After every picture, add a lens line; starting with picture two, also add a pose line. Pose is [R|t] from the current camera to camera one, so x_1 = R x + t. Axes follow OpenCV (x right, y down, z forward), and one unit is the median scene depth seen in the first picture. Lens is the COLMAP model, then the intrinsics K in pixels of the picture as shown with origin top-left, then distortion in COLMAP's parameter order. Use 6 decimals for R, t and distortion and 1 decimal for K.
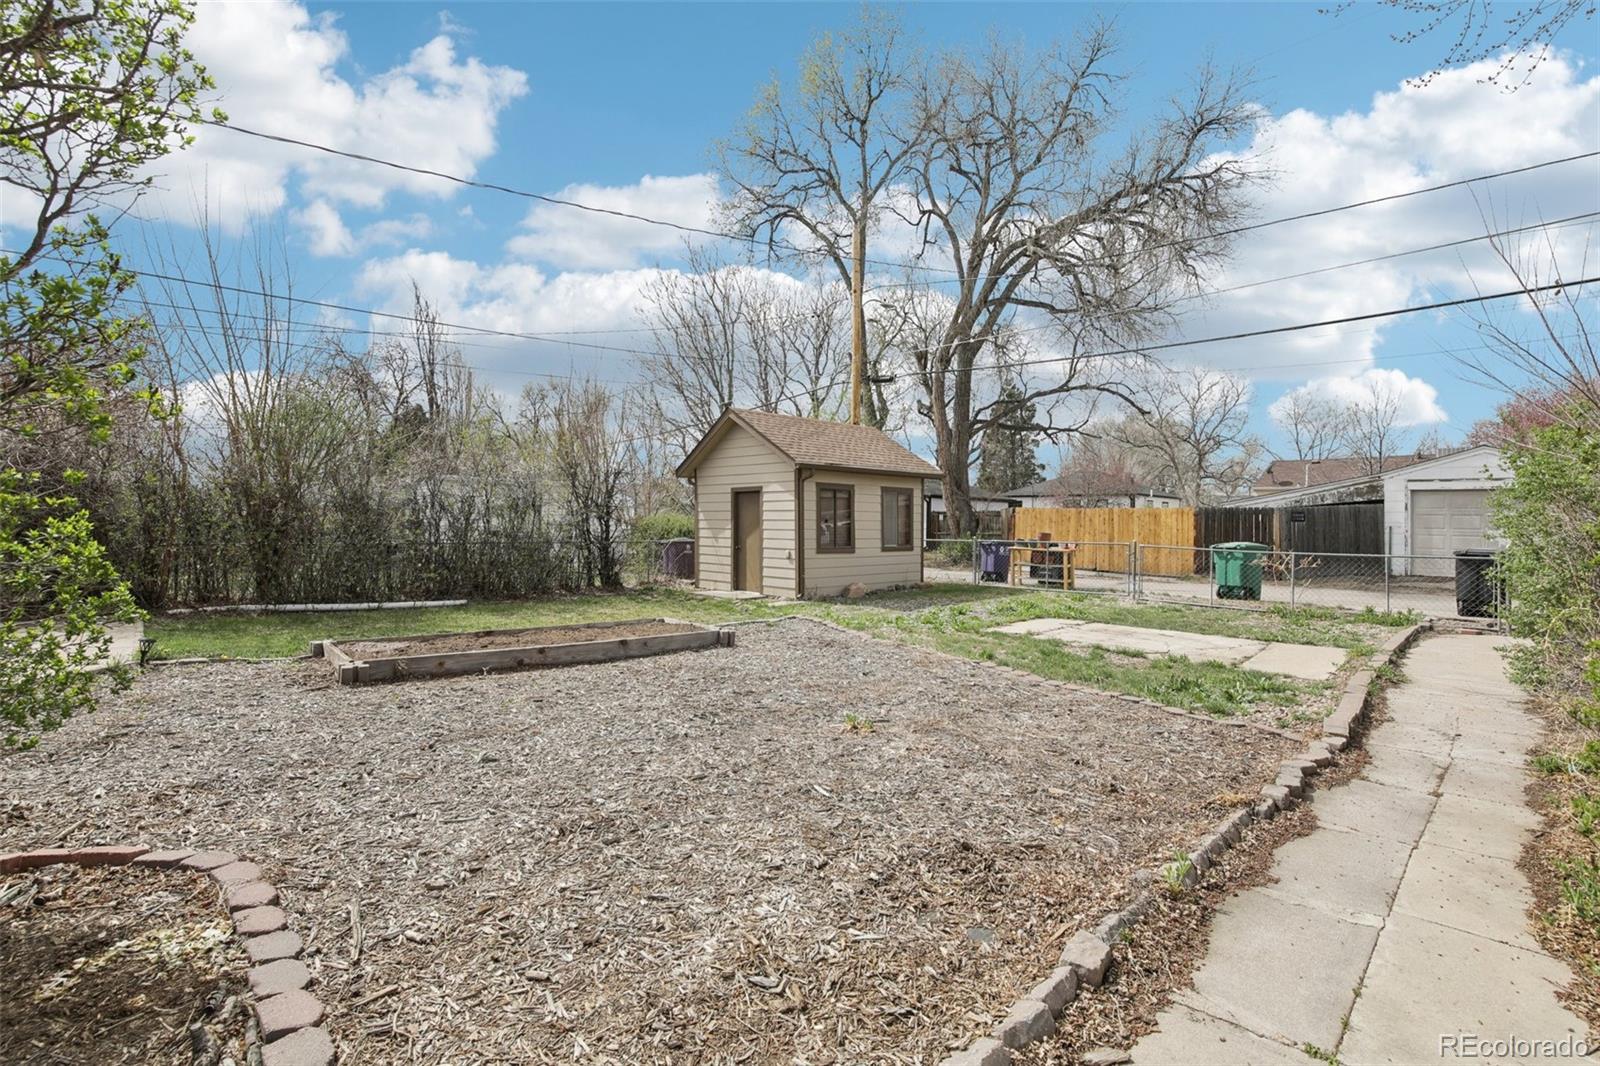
lens RADIAL K [[694.9, 0, 795.8], [0, 694.9, 525.3], [0, 0, 1]] dist [-0.014780, -0.000383]
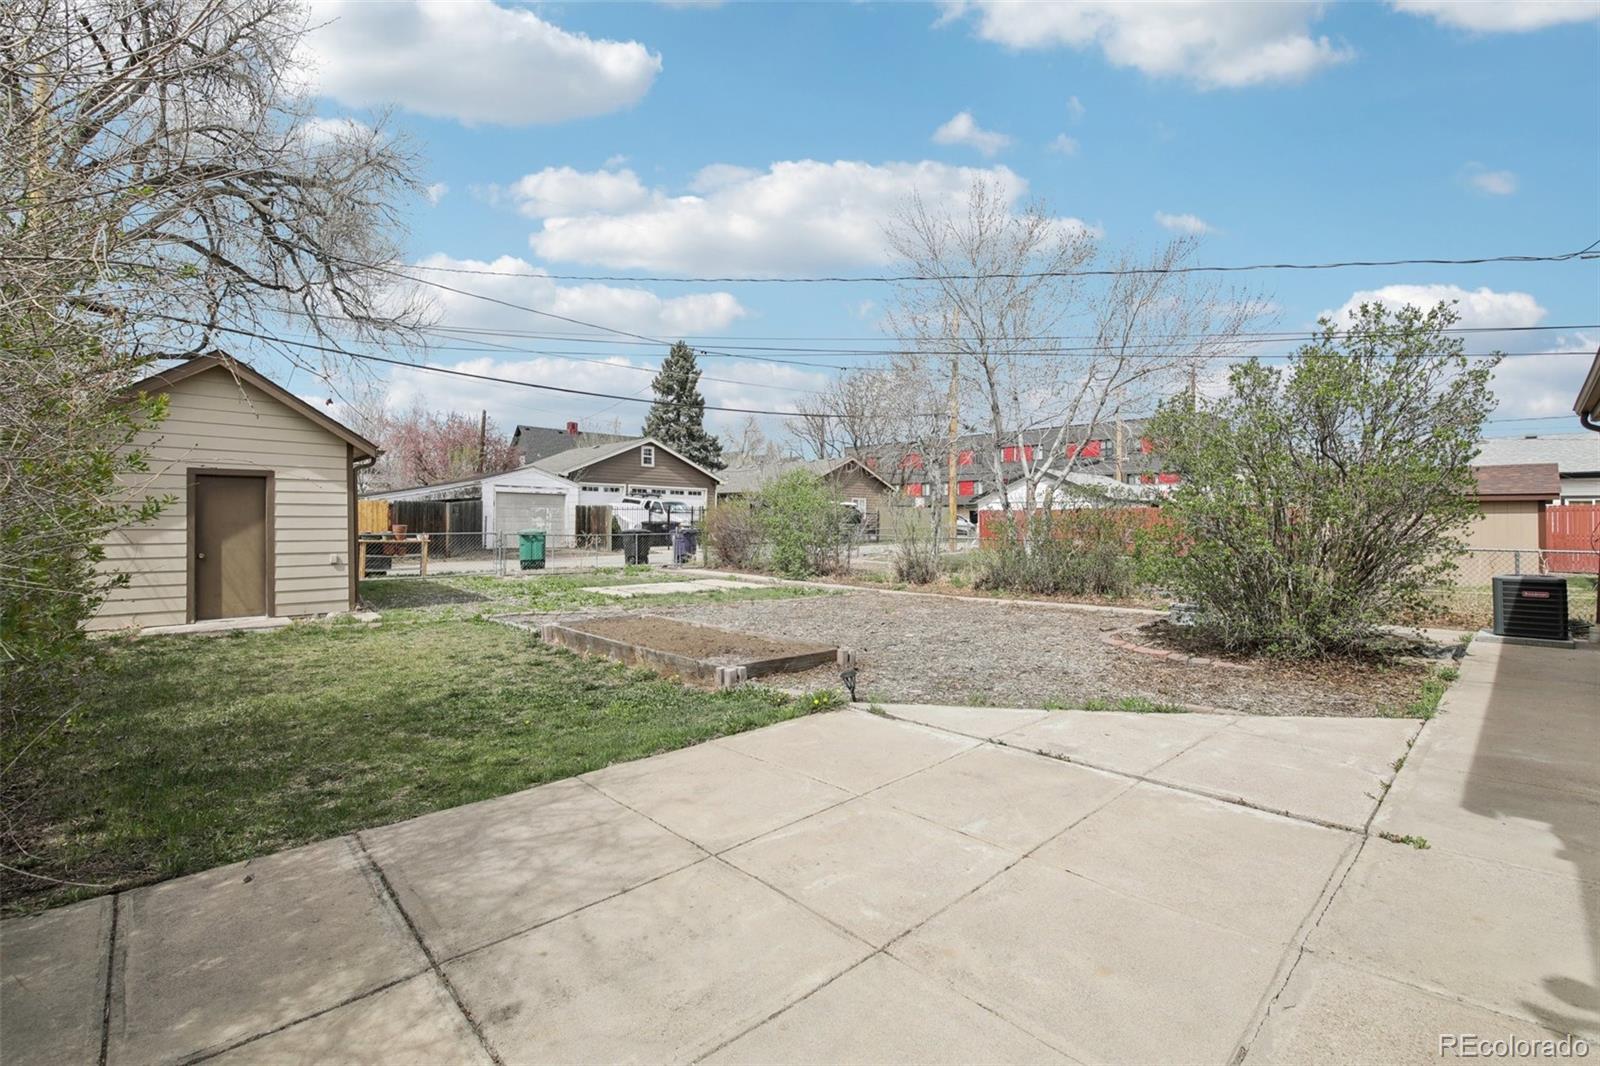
lens RADIAL K [[694.9, 0, 795.8], [0, 694.9, 525.3], [0, 0, 1]] dist [-0.014780, -0.000383]
pose [[-0.018362, -0.021524, 0.999600, -0.754460], [-0.007727, 0.999741, 0.021385, -0.017305], [-0.999802, -0.007331, -0.018524, 0.435100]]
